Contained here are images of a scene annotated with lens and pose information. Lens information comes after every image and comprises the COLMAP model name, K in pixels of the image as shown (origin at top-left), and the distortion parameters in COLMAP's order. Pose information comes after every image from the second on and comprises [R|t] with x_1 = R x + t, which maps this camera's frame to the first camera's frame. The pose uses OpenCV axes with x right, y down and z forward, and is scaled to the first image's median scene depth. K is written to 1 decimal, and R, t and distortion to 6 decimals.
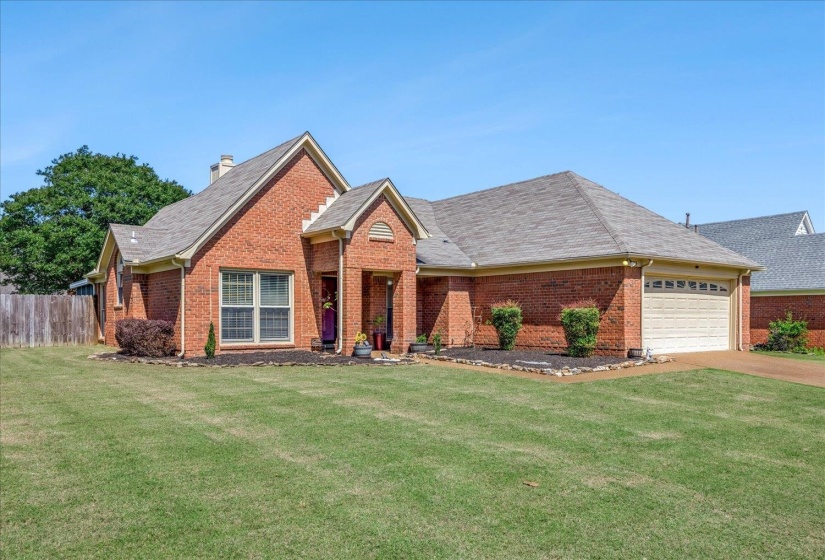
lens RADIAL K [[651.9, 0, 413.1], [0, 651.9, 319.0], [0, 0, 1]] dist [0.001933, 0.000043]
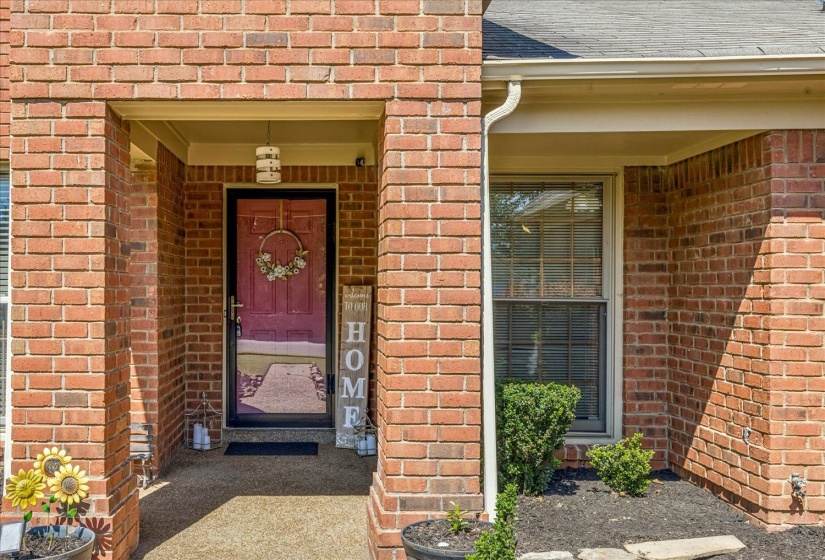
lens RADIAL K [[822.7, 0, 311.5], [0, 822.7, 281.9], [0, 0, 1]] dist [-0.003784, -0.004151]
pose [[0.786872, -0.004387, -0.617101, 0.095129], [-0.005761, 0.999879, -0.014454, -0.020249], [0.617090, 0.014929, 0.786751, 0.739562]]
